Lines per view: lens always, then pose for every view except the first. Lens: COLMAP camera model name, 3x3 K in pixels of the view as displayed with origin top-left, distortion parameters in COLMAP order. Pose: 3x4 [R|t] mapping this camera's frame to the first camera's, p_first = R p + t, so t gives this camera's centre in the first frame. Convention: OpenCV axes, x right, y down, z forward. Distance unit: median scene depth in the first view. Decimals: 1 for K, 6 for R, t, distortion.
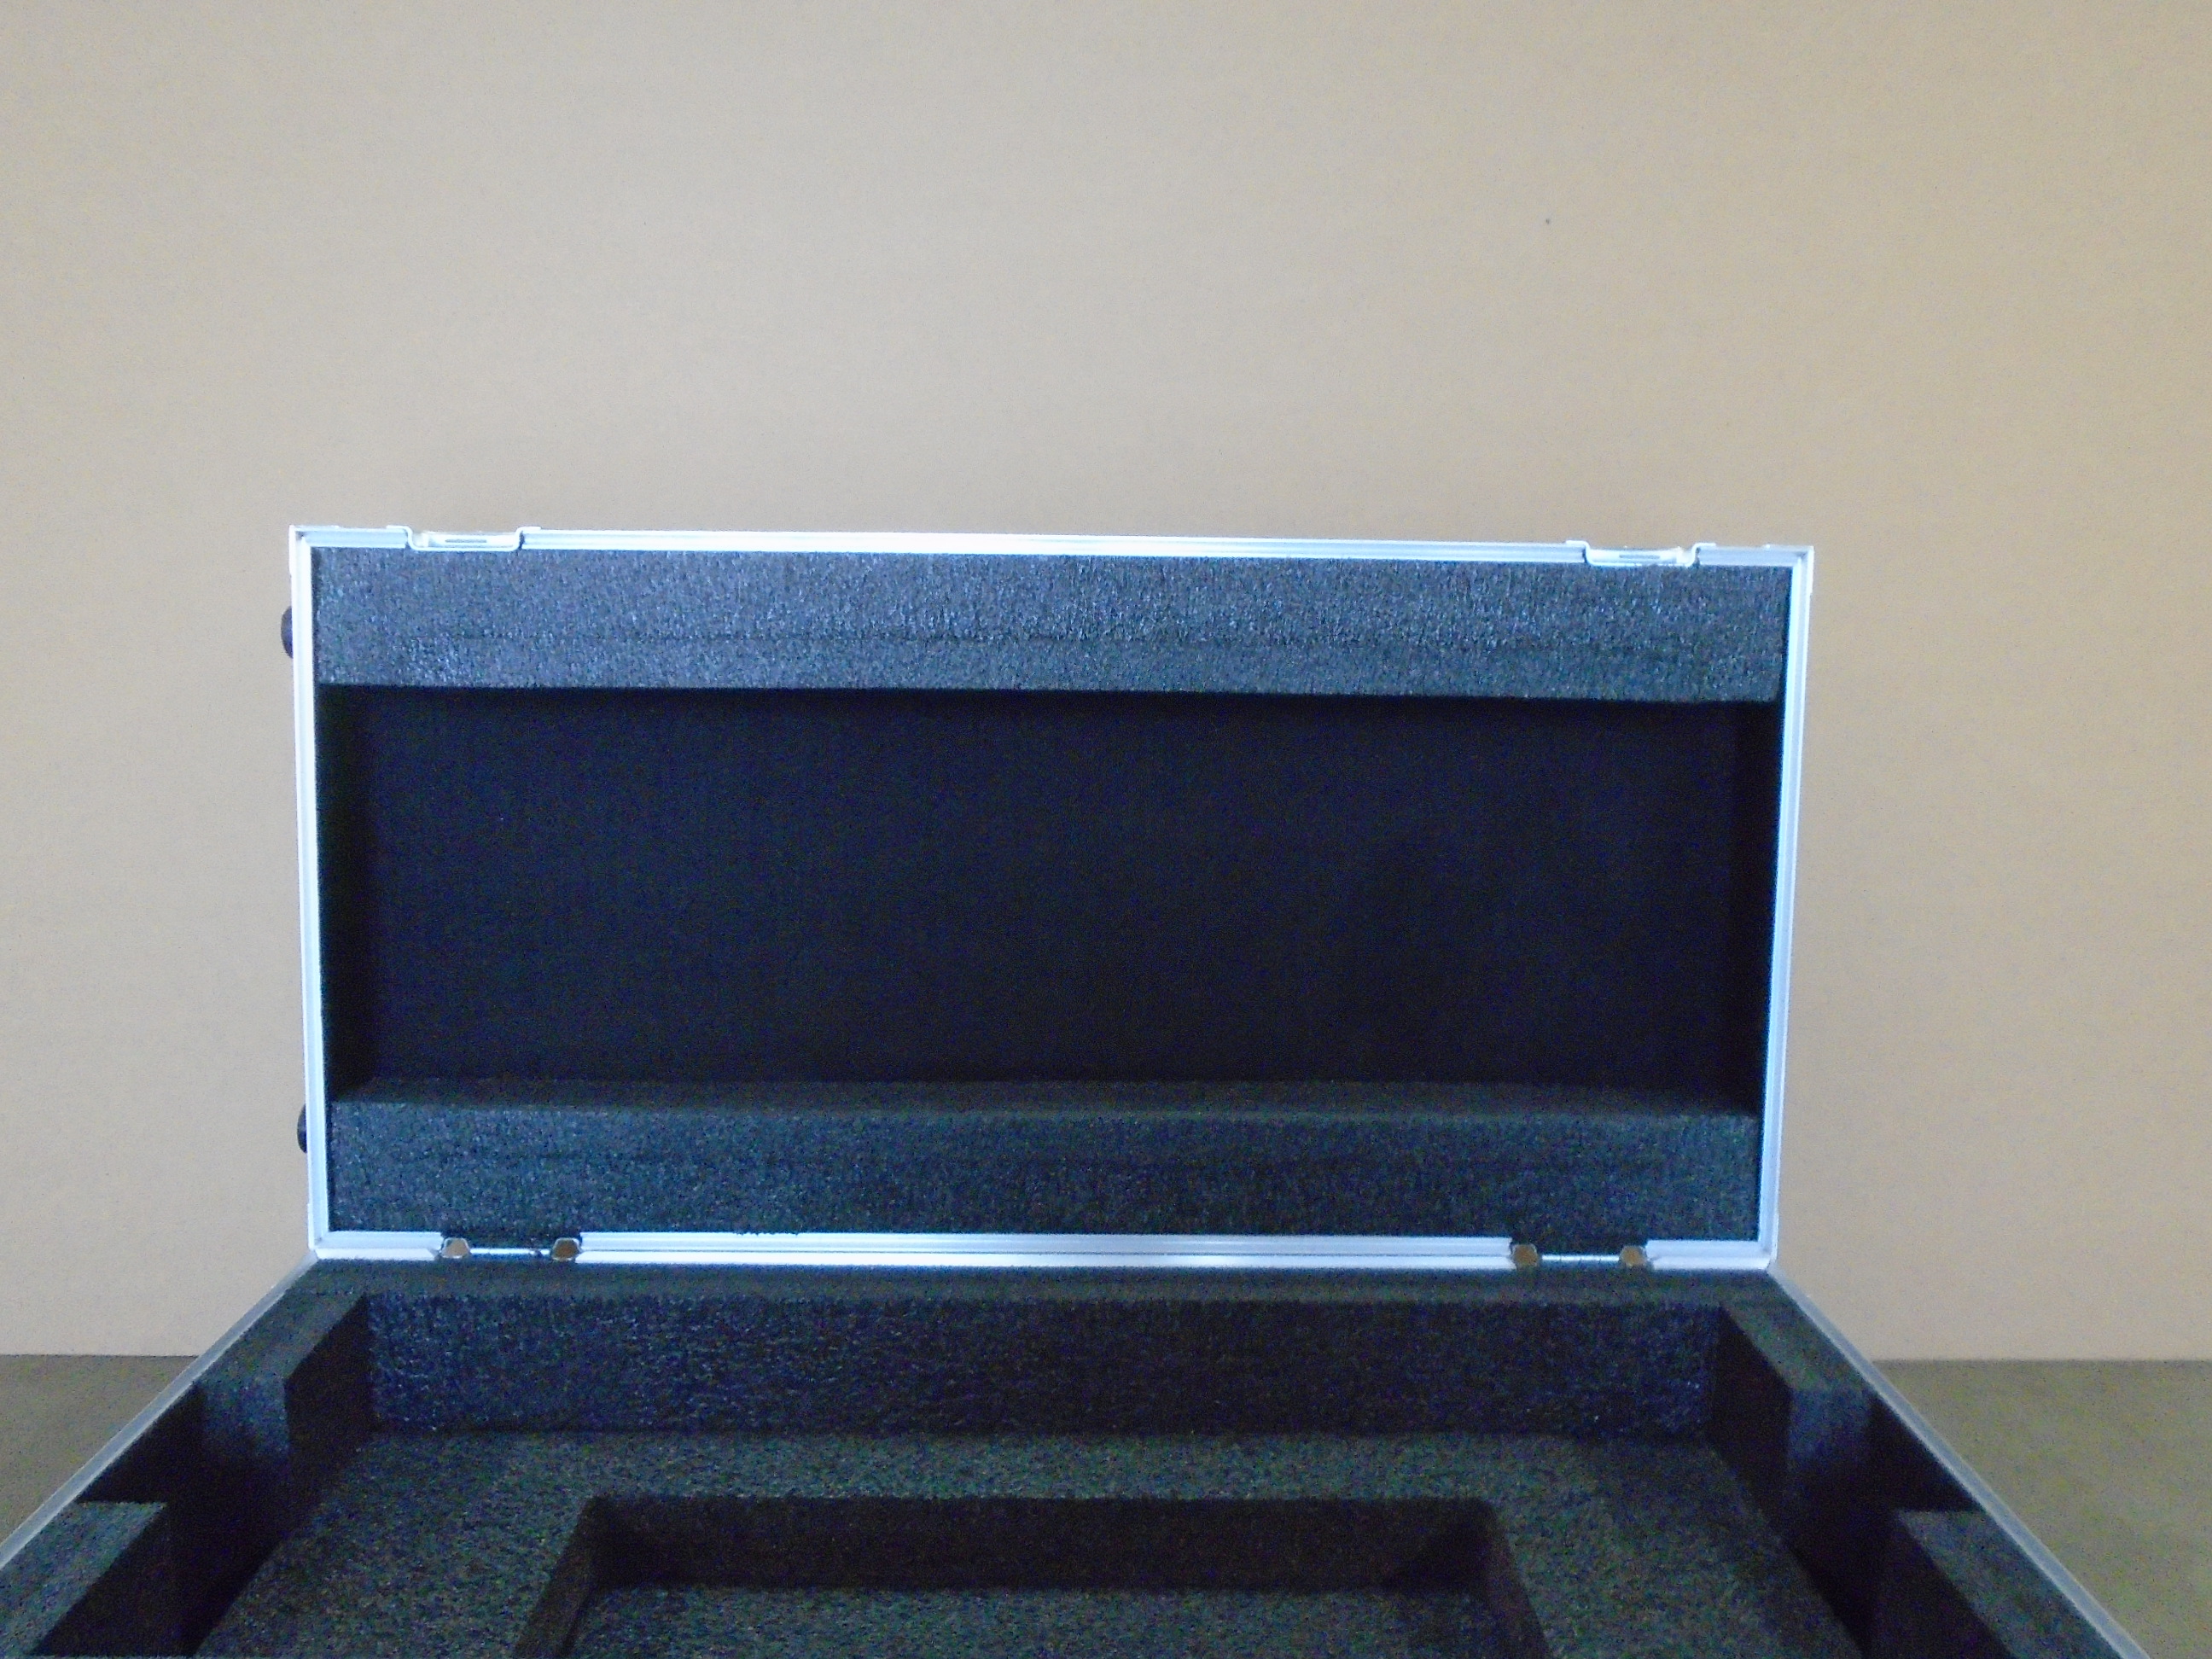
lens RADIAL K [[1708.1, 0, 1094.9], [0, 1708.1, 812.5], [0, 0, 1]] dist [-0.016099, 0.008785]
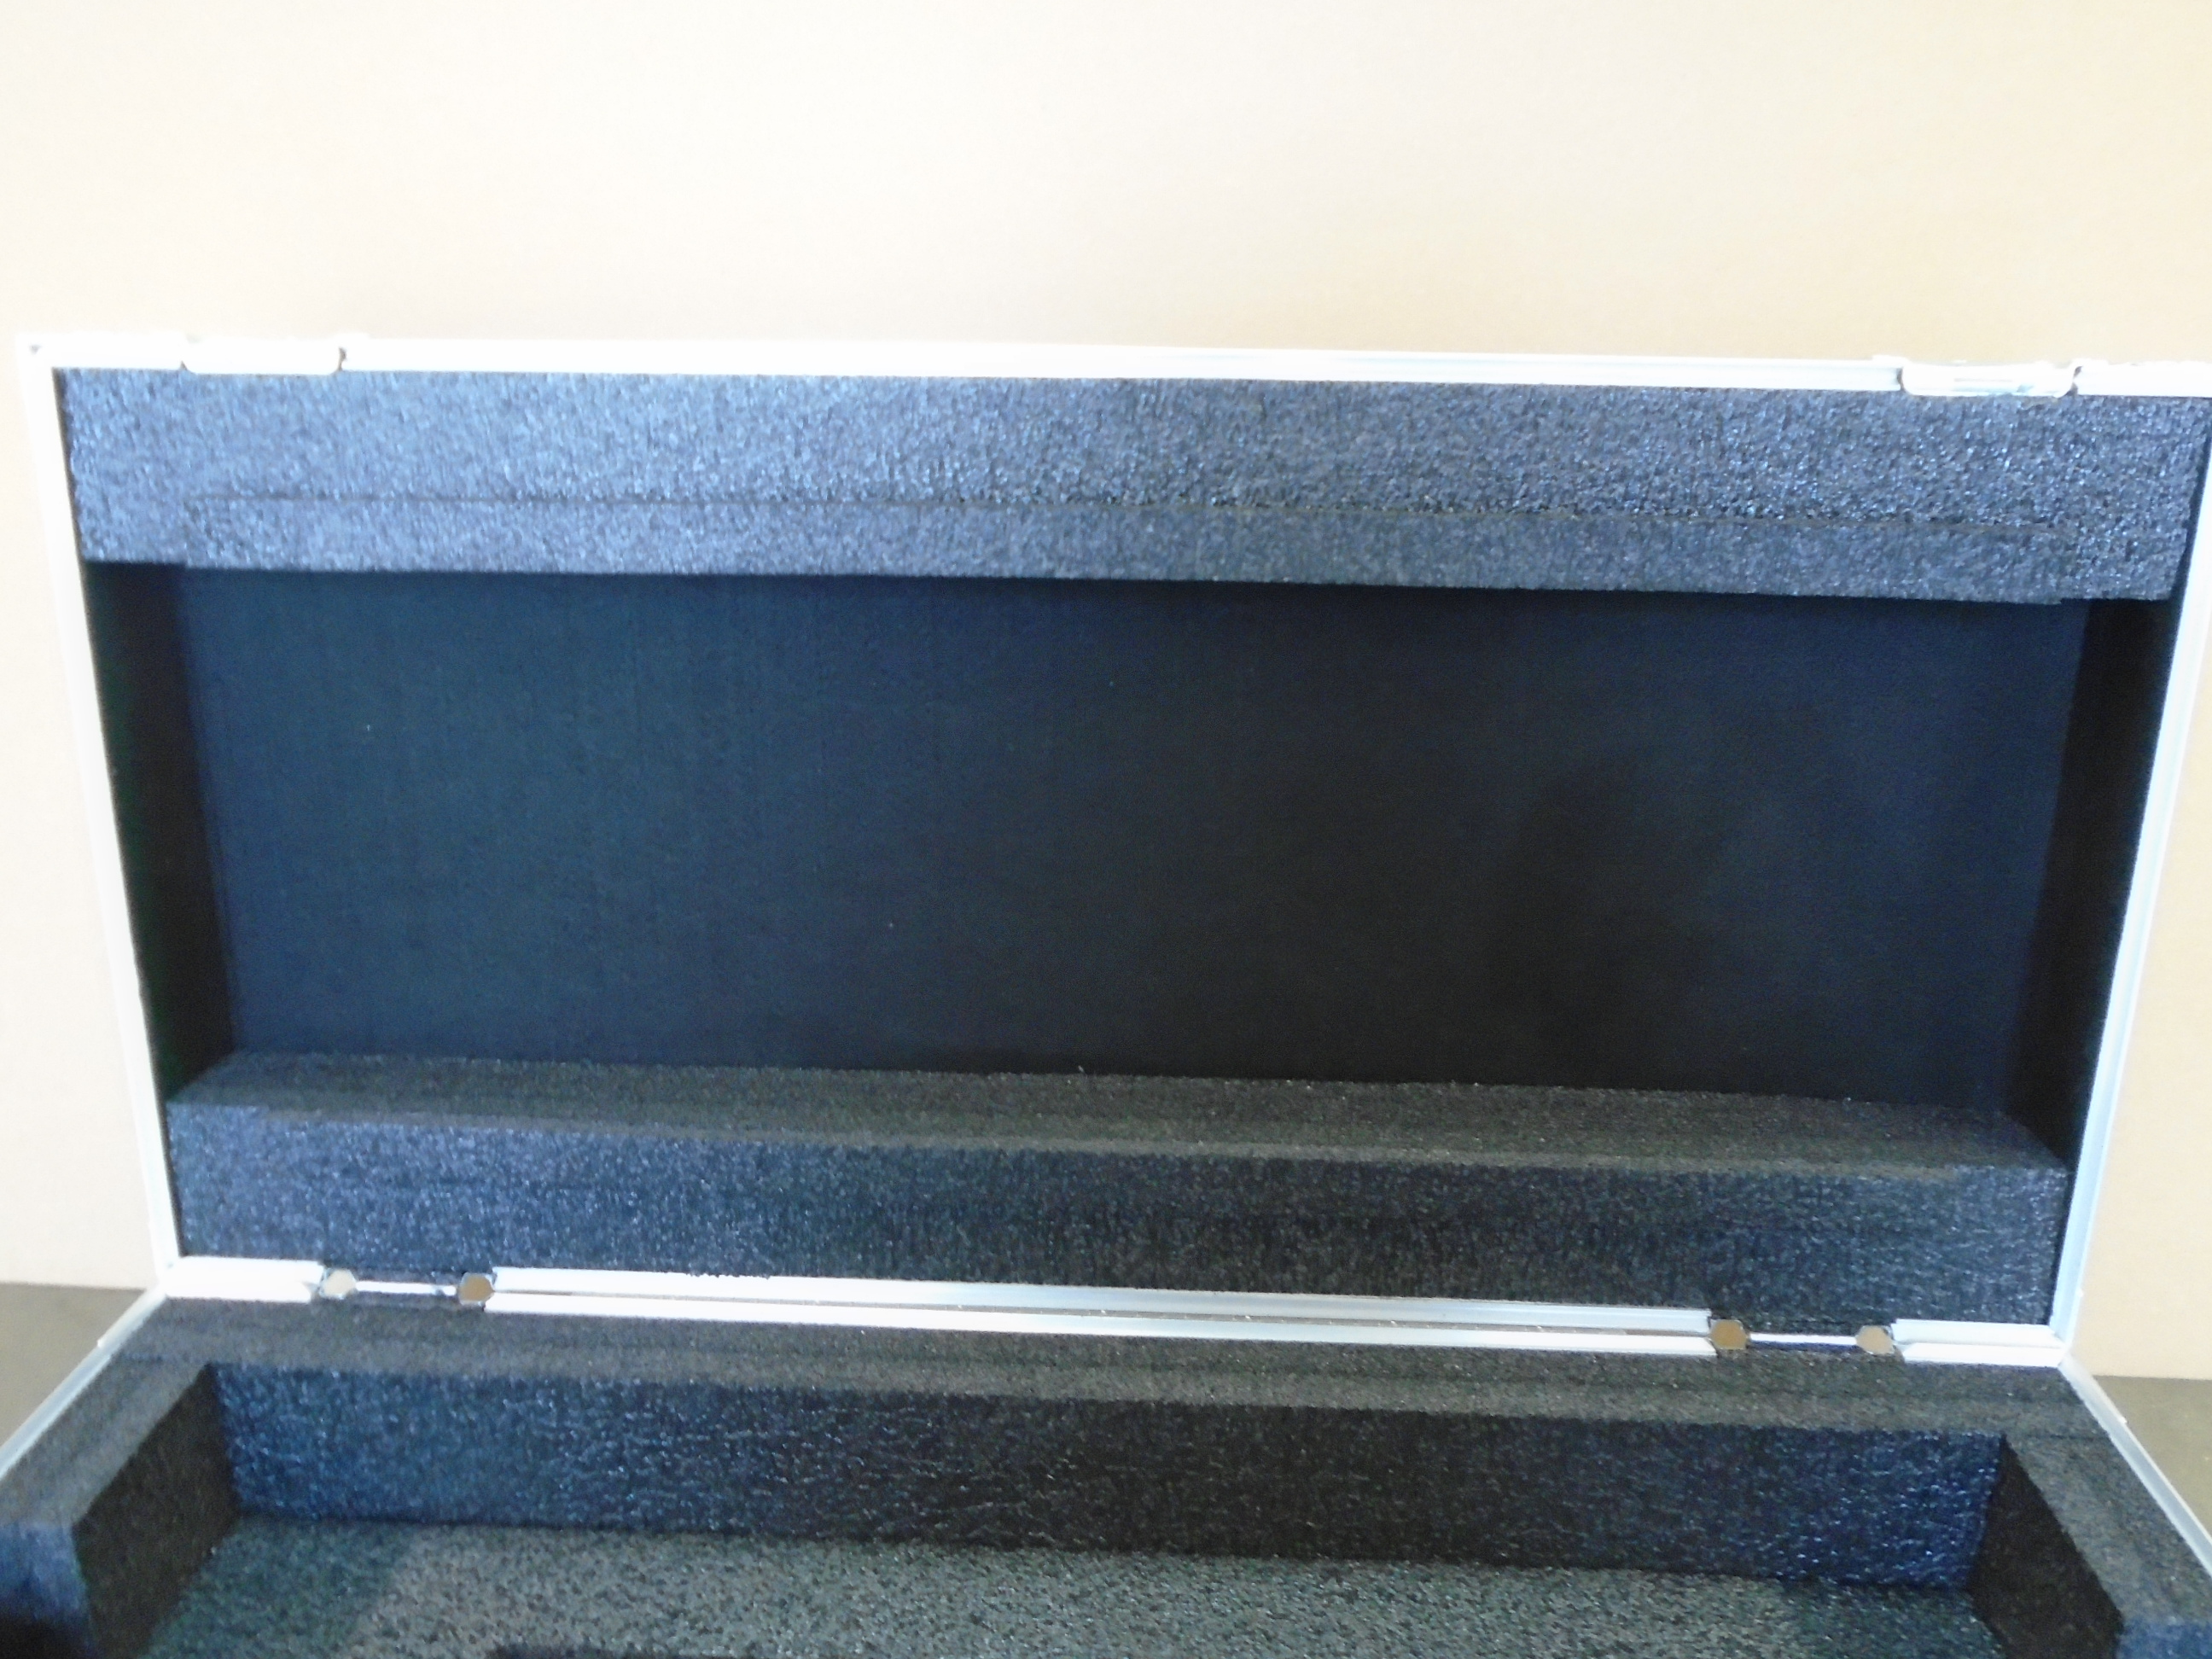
lens RADIAL K [[1708.1, 0, 1095.7], [0, 1708.1, 810.0], [0, 0, 1]] dist [-0.016099, 0.008785]
pose [[0.998168, 0.015909, -0.058379, 0.015273], [-0.005028, 0.983287, 0.181993, -0.104970], [0.060299, -0.181366, 0.981565, 0.300329]]
